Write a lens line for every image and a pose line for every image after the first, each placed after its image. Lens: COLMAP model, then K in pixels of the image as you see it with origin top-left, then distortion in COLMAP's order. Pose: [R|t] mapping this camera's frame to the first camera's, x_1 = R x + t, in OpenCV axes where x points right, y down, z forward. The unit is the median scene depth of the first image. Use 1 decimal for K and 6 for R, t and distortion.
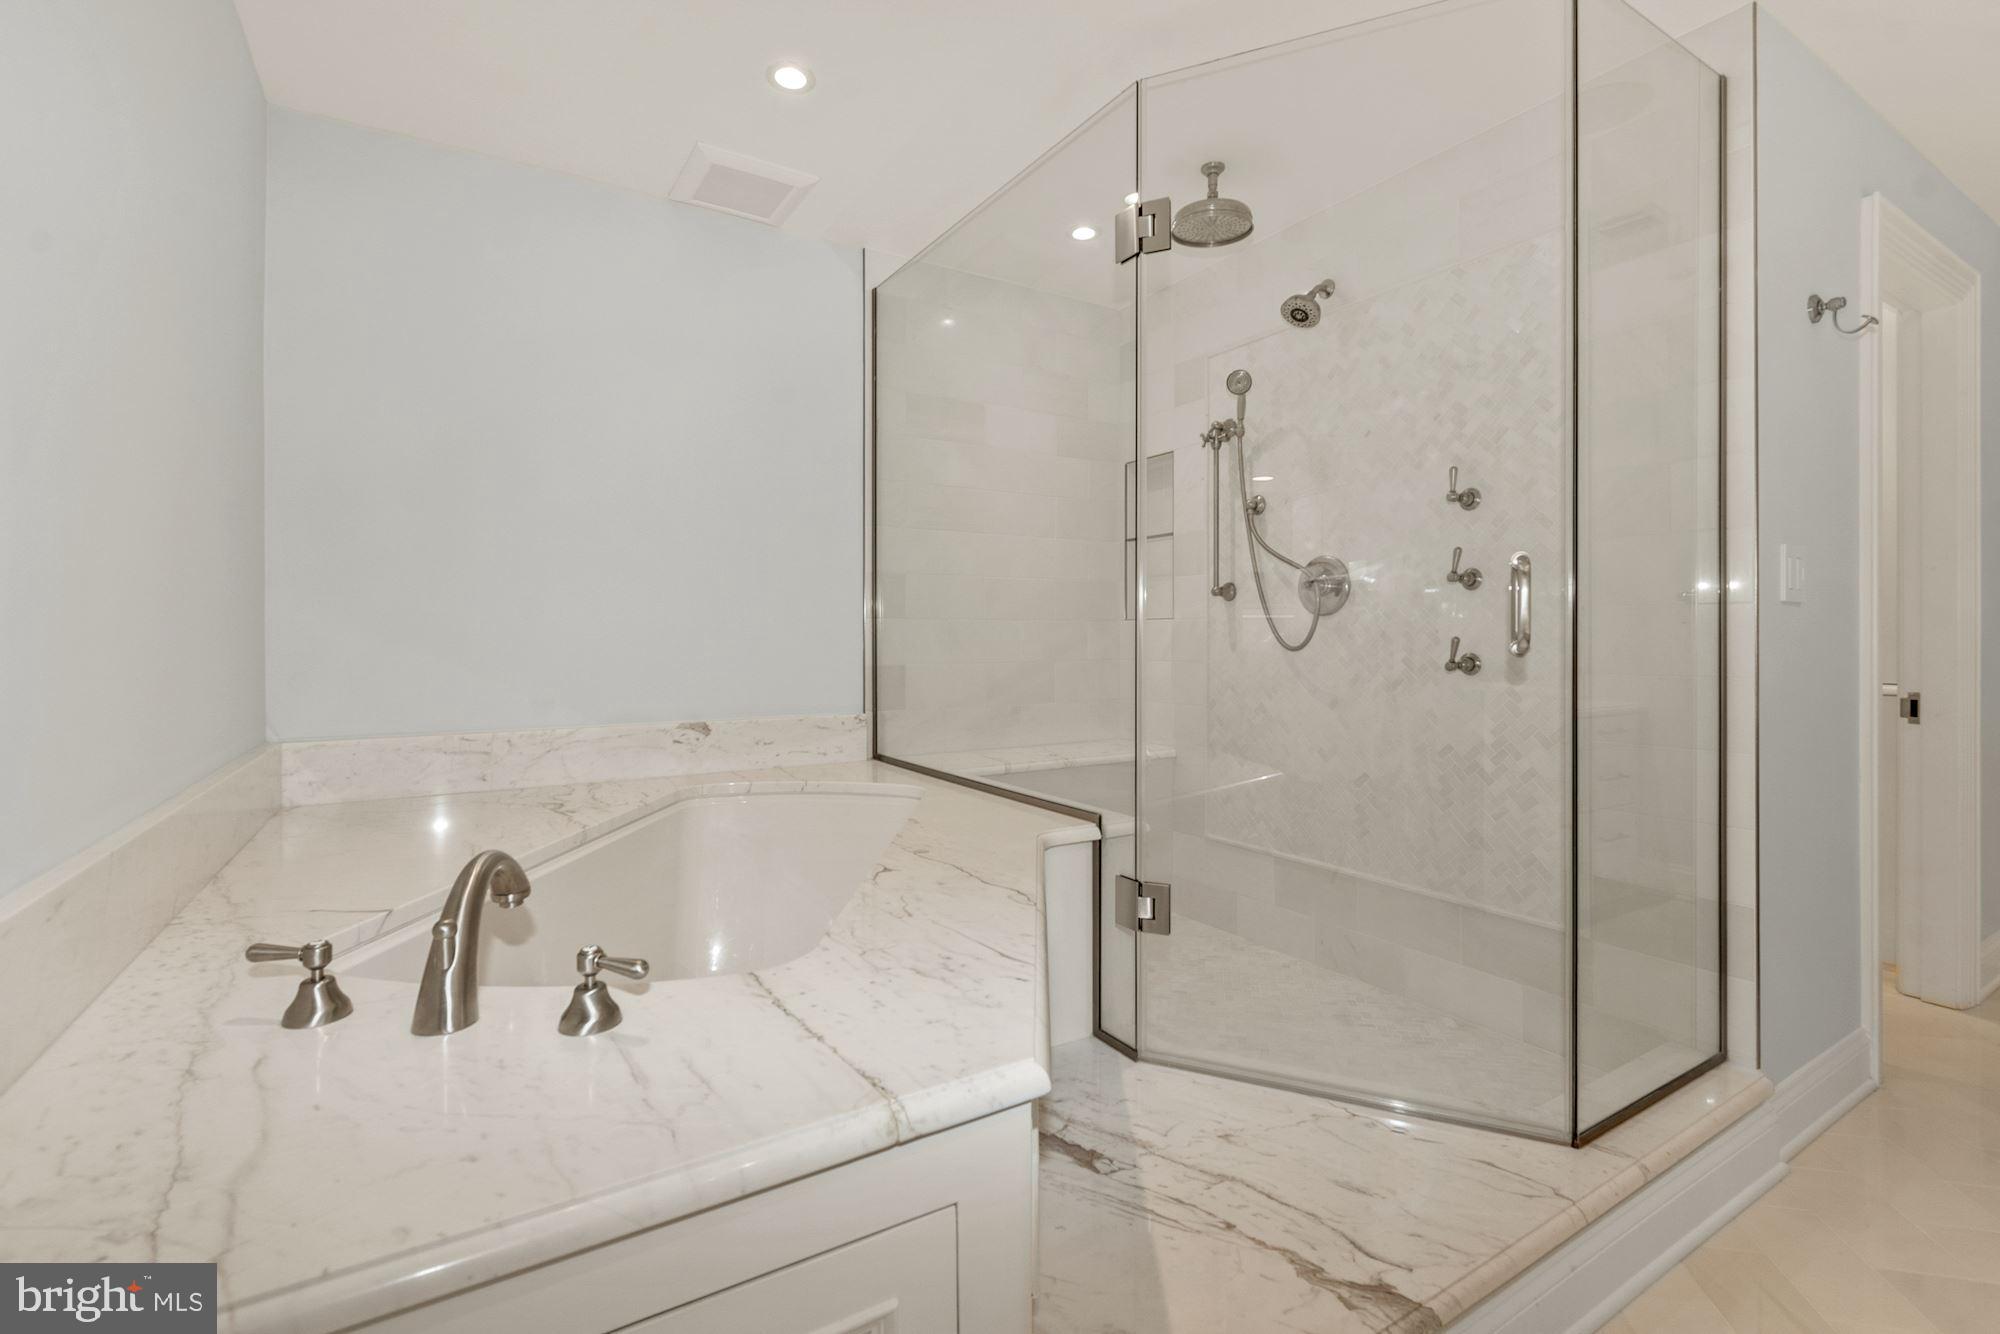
lens RADIAL K [[891.8, 0, 993.9], [0, 891.8, 641.6], [0, 0, 1]] dist [-0.000716, -0.001672]
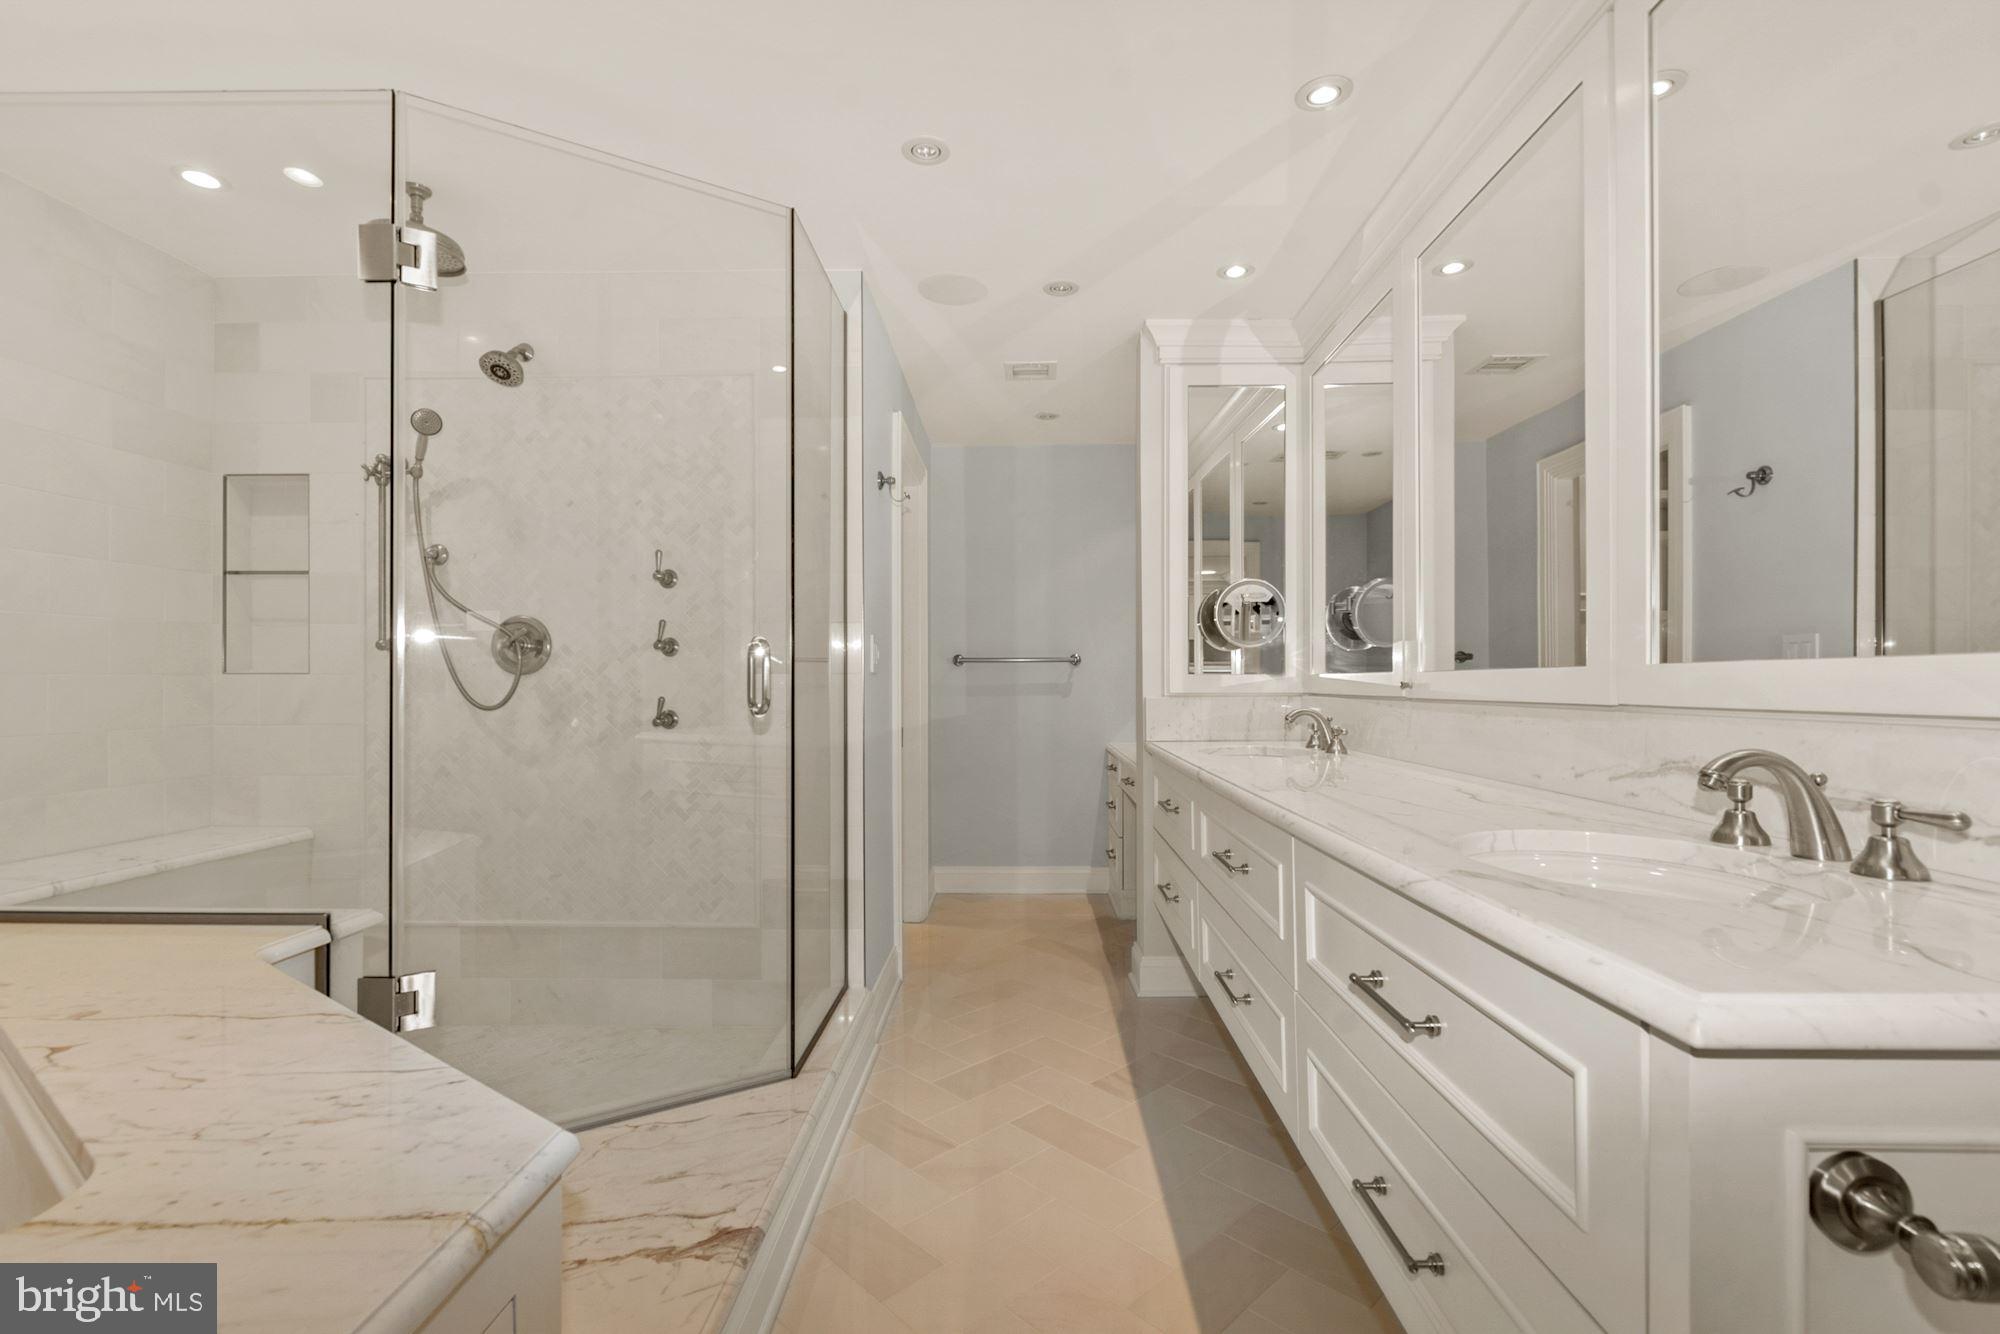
lens RADIAL K [[891.8, 0, 1002.1], [0, 891.8, 676.2], [0, 0, 1]] dist [-0.000716, -0.001672]
pose [[0.539993, 0.005644, 0.841651, -0.215488], [0.002932, 0.999959, -0.008587, -0.020219], [-0.841664, 0.007105, 0.539954, -0.002171]]
